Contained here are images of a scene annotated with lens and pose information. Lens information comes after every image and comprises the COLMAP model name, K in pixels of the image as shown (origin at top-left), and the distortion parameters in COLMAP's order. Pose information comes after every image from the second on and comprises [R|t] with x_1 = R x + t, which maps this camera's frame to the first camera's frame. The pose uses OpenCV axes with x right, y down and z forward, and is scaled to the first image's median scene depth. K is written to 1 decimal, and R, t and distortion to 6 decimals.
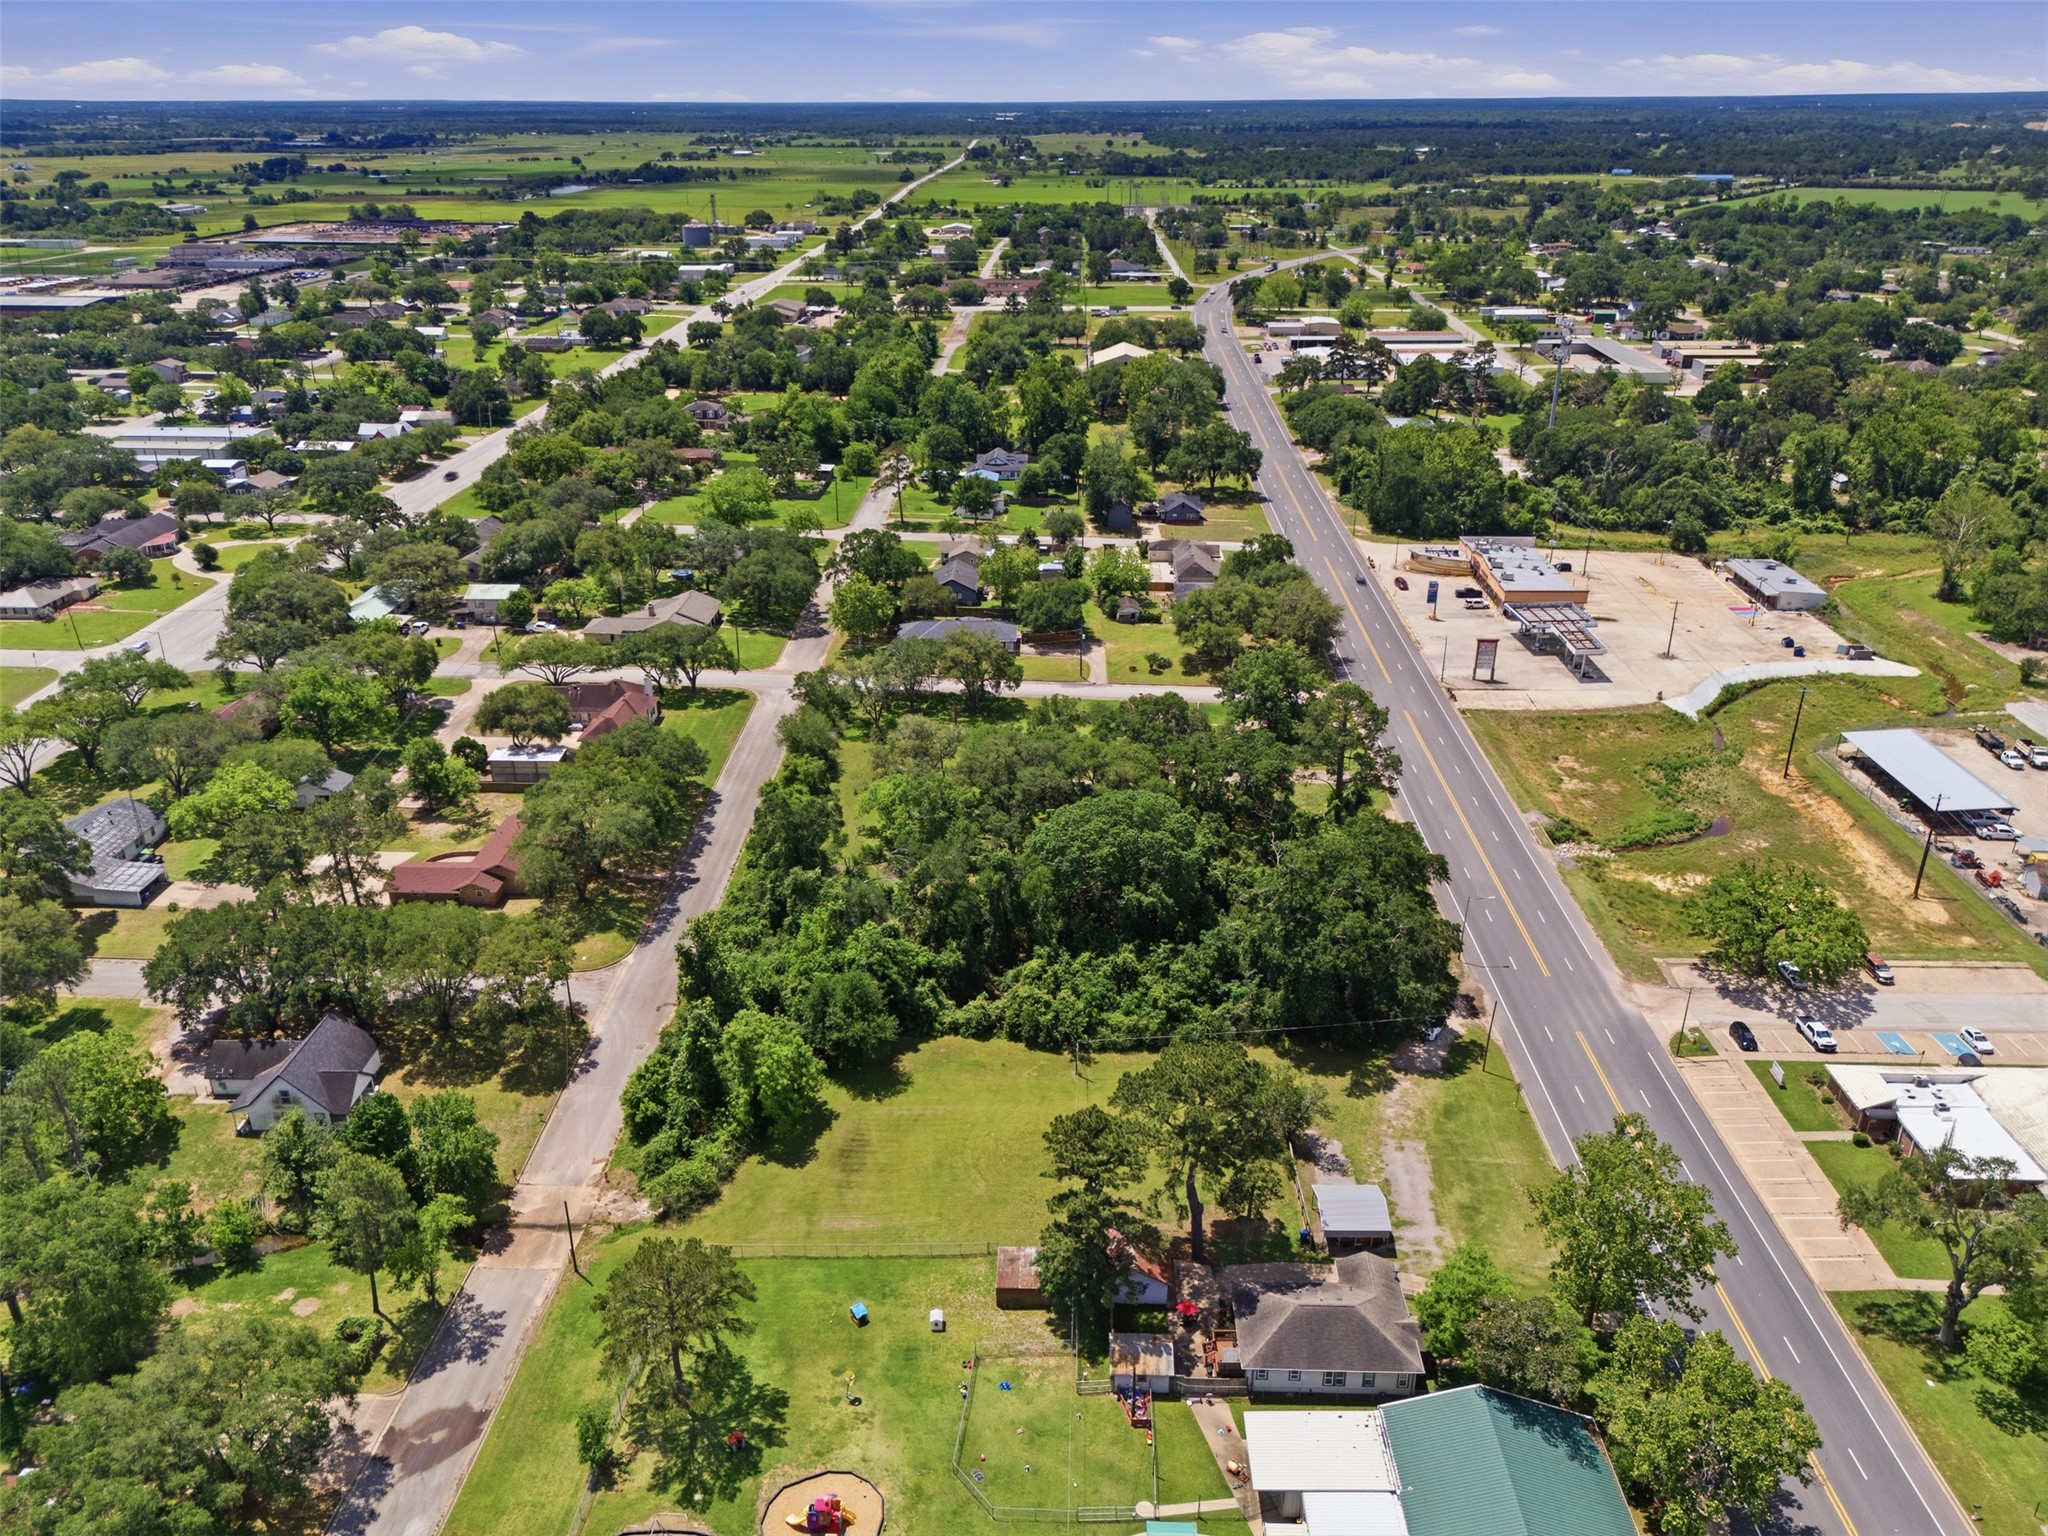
lens RADIAL K [[1509.8, 0, 1024.0], [0, 1509.8, 768.0], [0, 0, 1]] dist [0.074583, -0.073331]
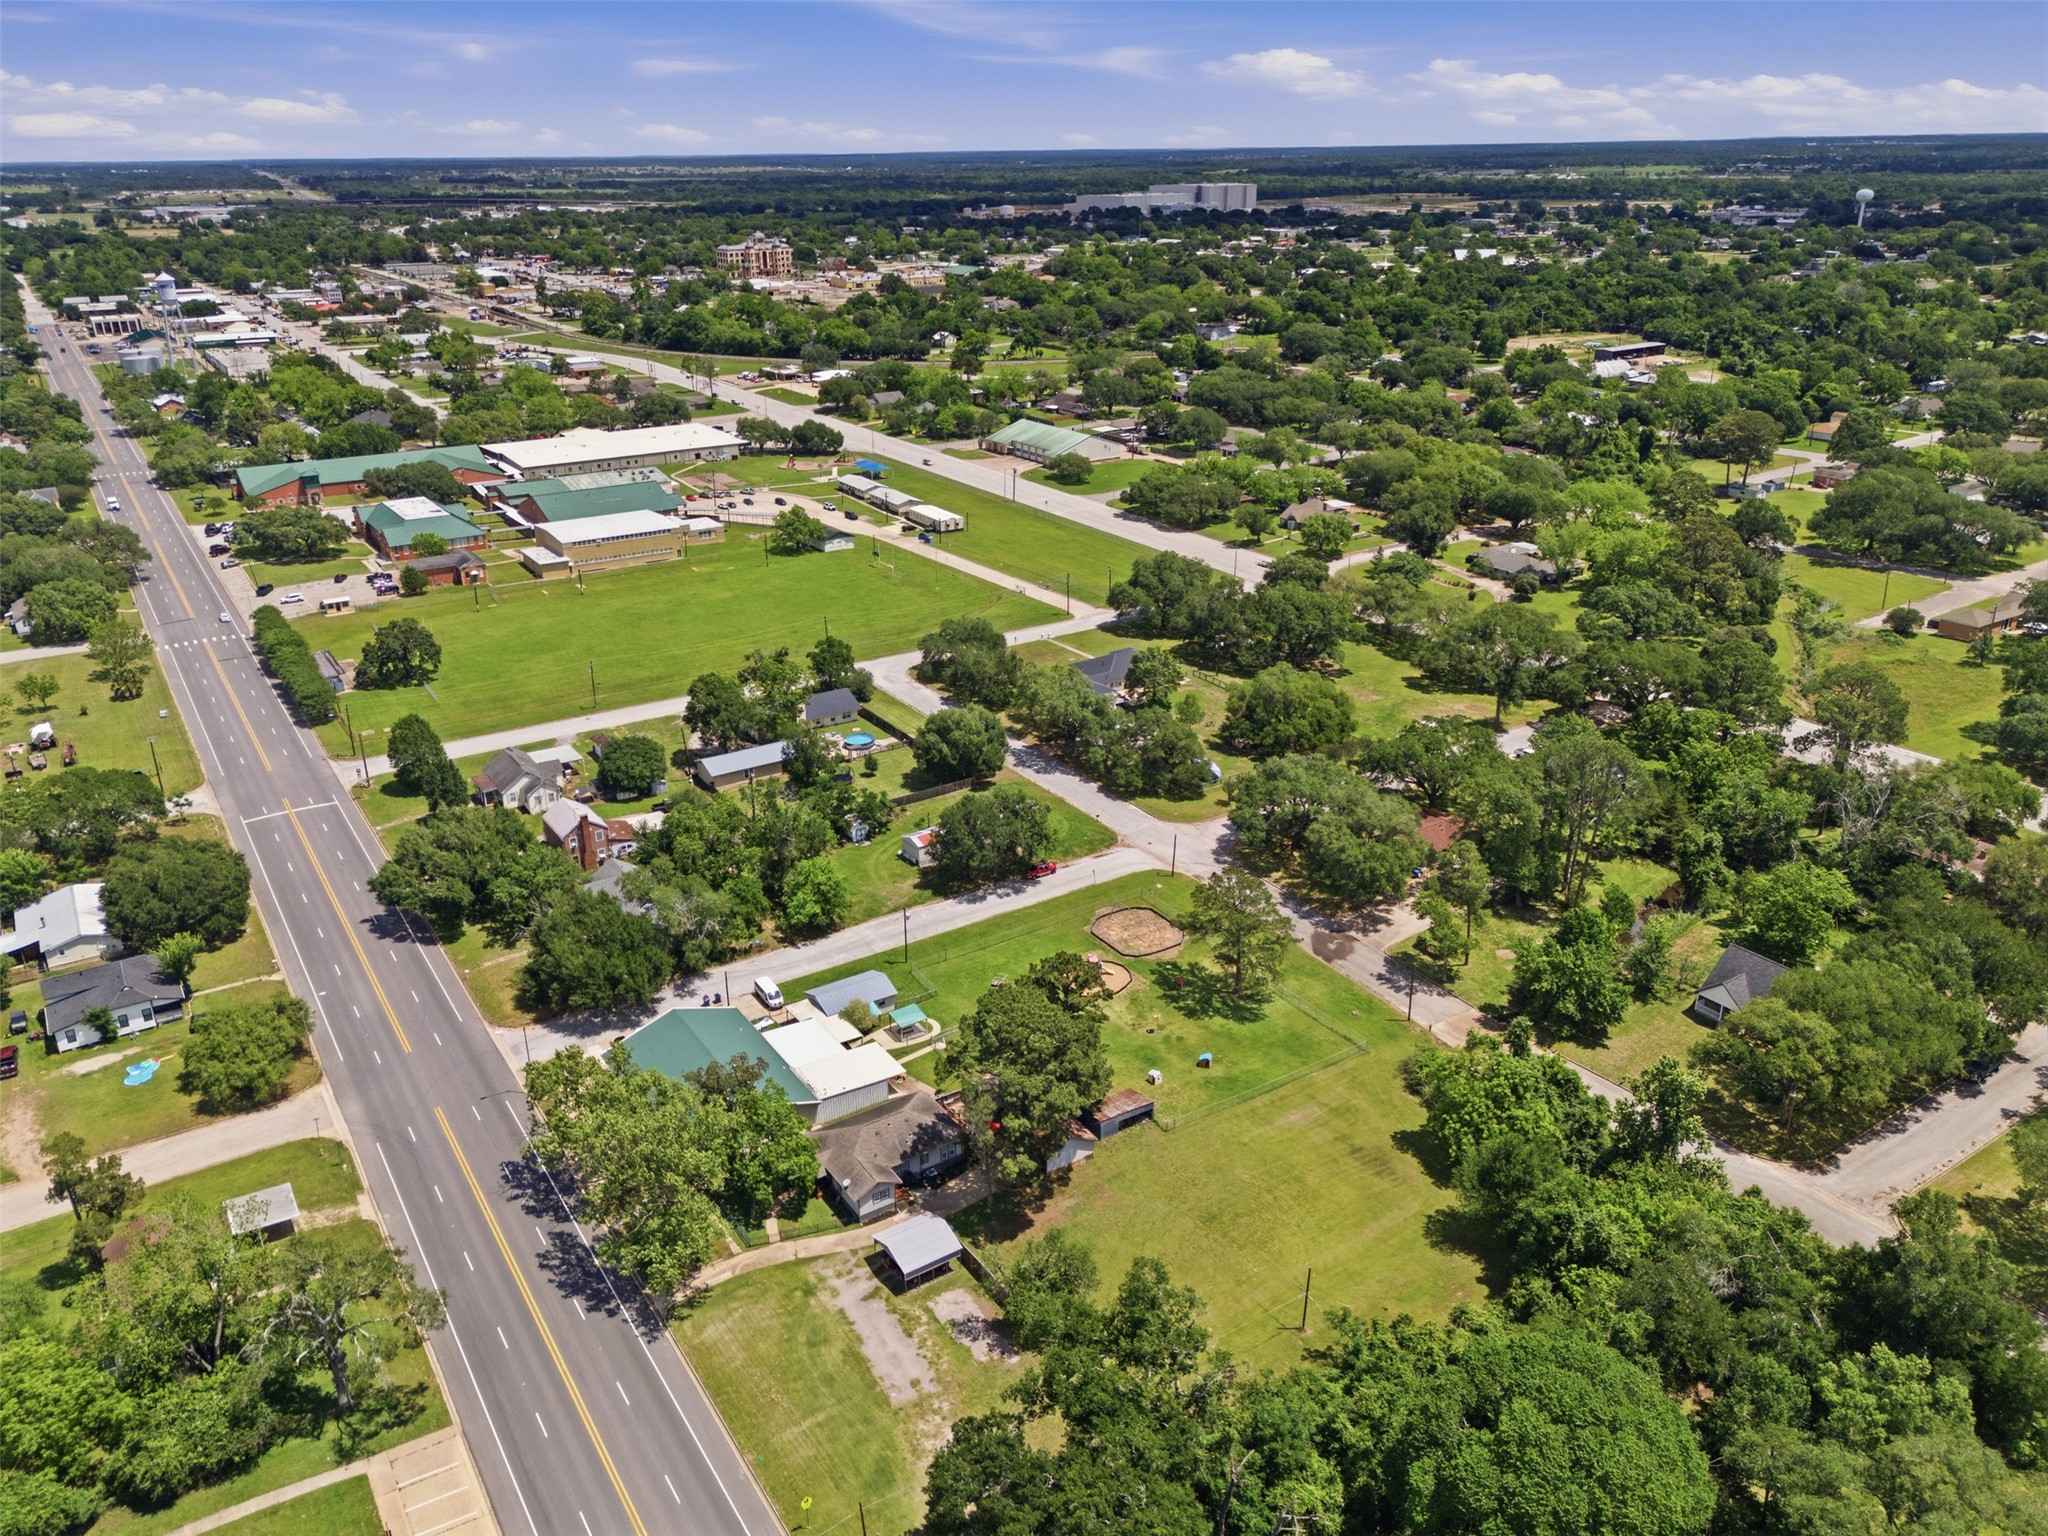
lens RADIAL K [[1509.8, 0, 1024.0], [0, 1509.8, 768.0], [0, 0, 1]] dist [0.074583, -0.073331]
pose [[-0.822229, 0.228137, -0.521433, 0.342457], [-0.218751, 0.719111, 0.659566, -0.346466], [0.525440, 0.656379, -0.541369, 0.773408]]
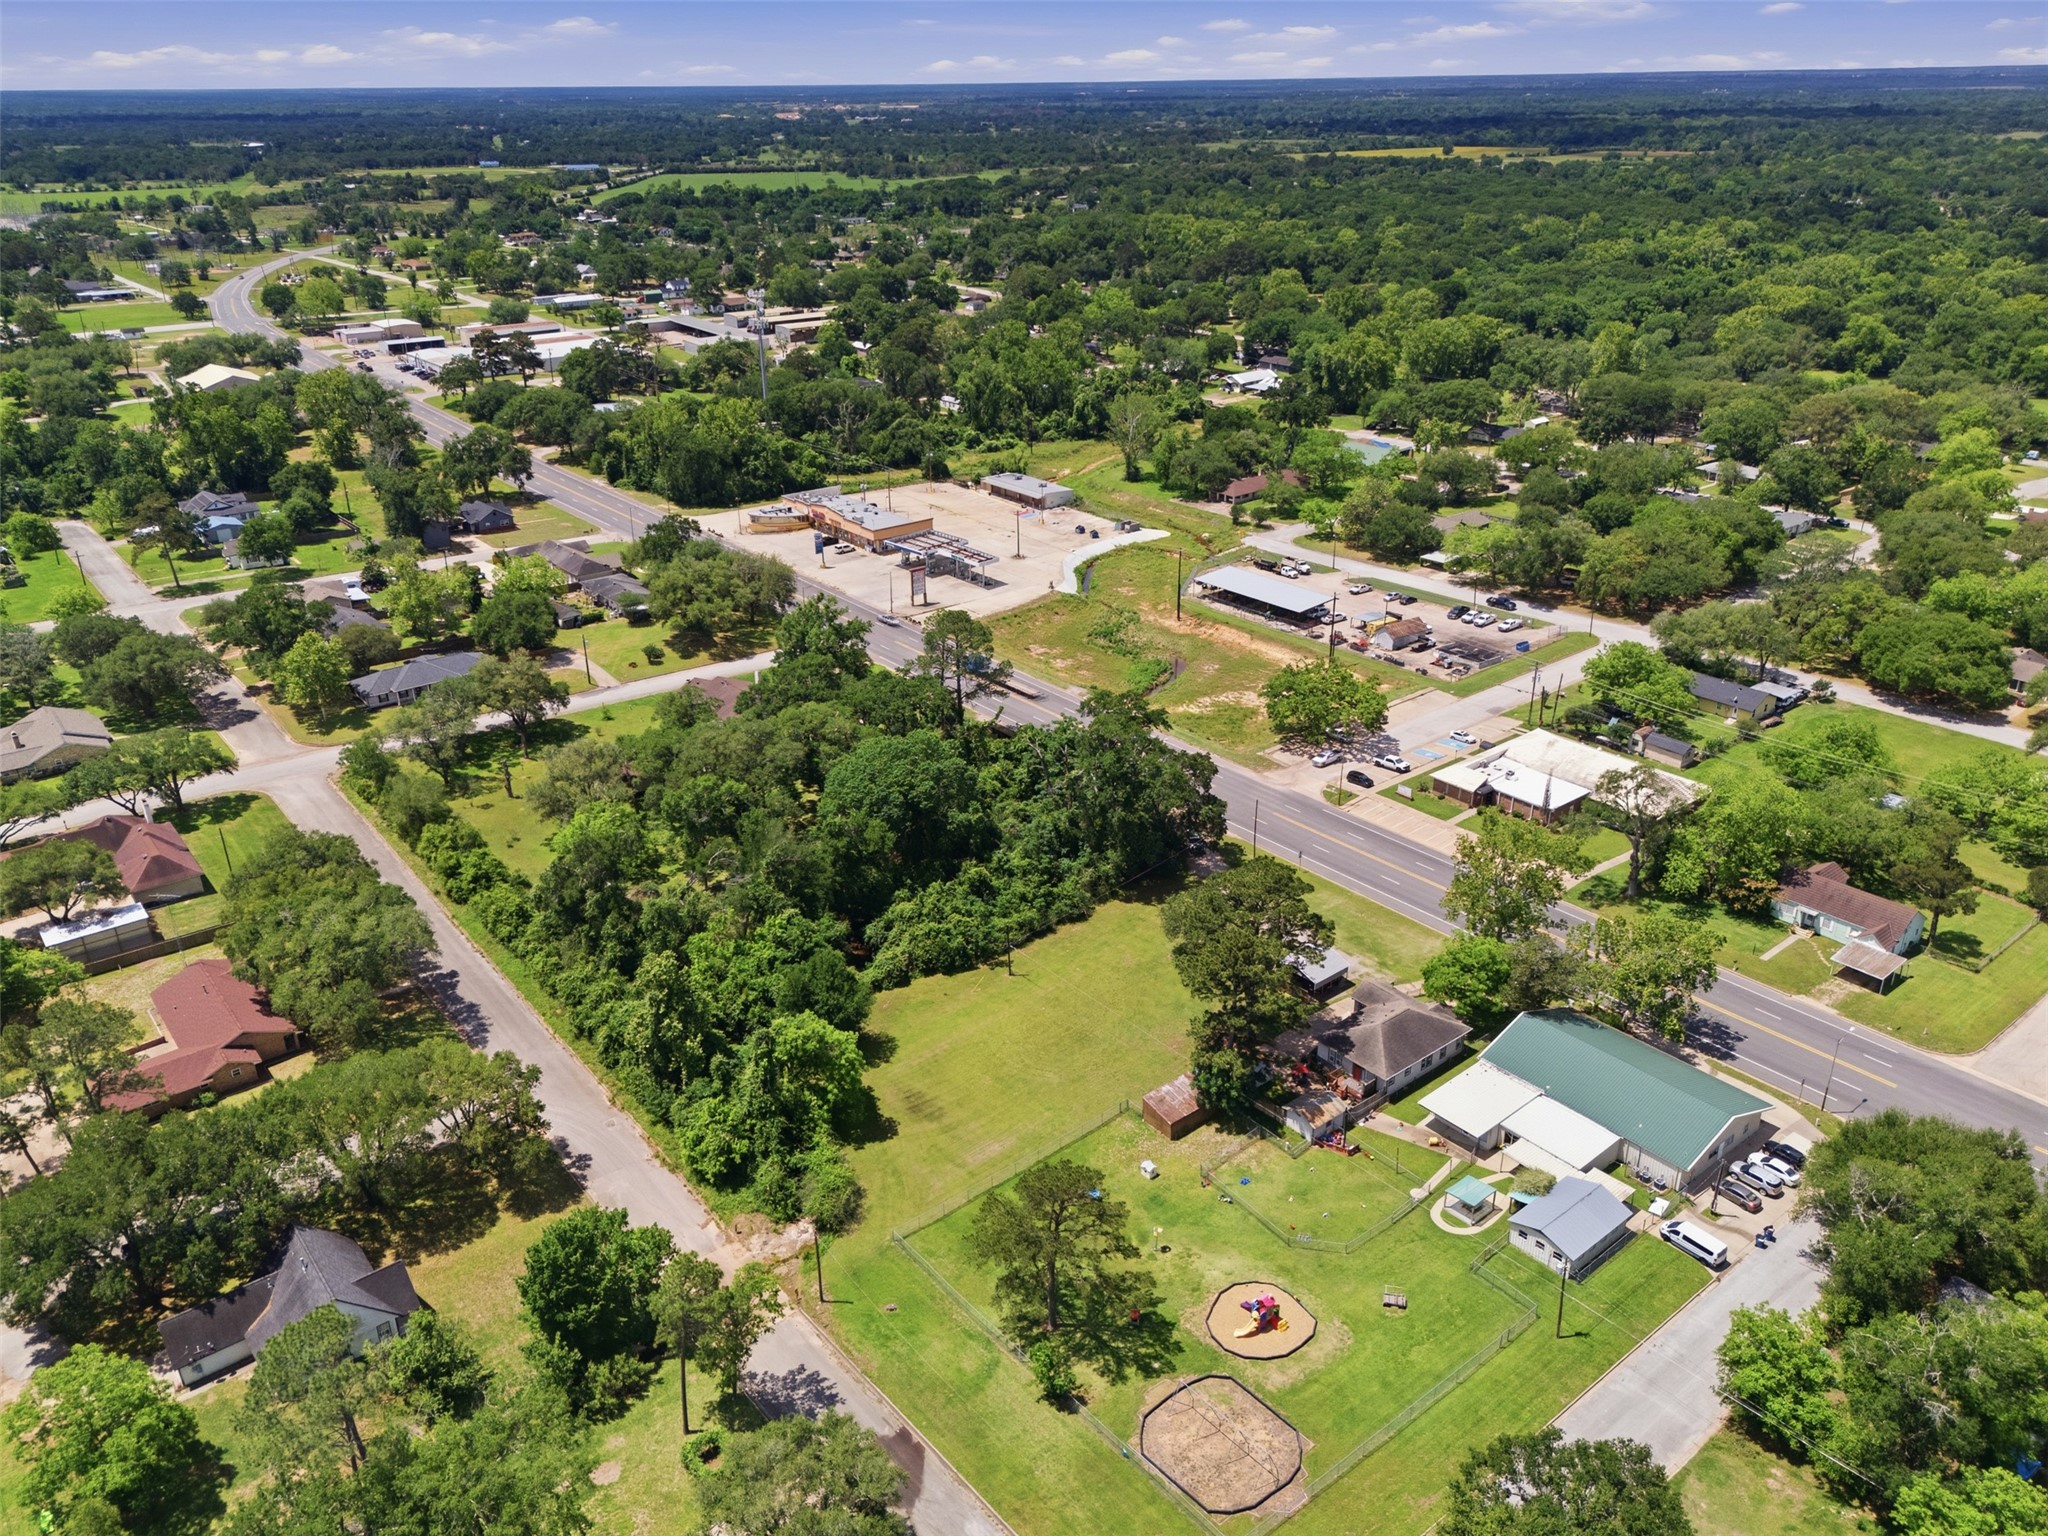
lens RADIAL K [[1509.8, 0, 1024.0], [0, 1509.8, 768.0], [0, 0, 1]] dist [0.074583, -0.073331]
pose [[0.758053, -0.271456, 0.593015, -0.376168], [0.269377, 0.958400, 0.094367, -0.028729], [-0.593962, 0.088209, 0.799642, 0.067398]]
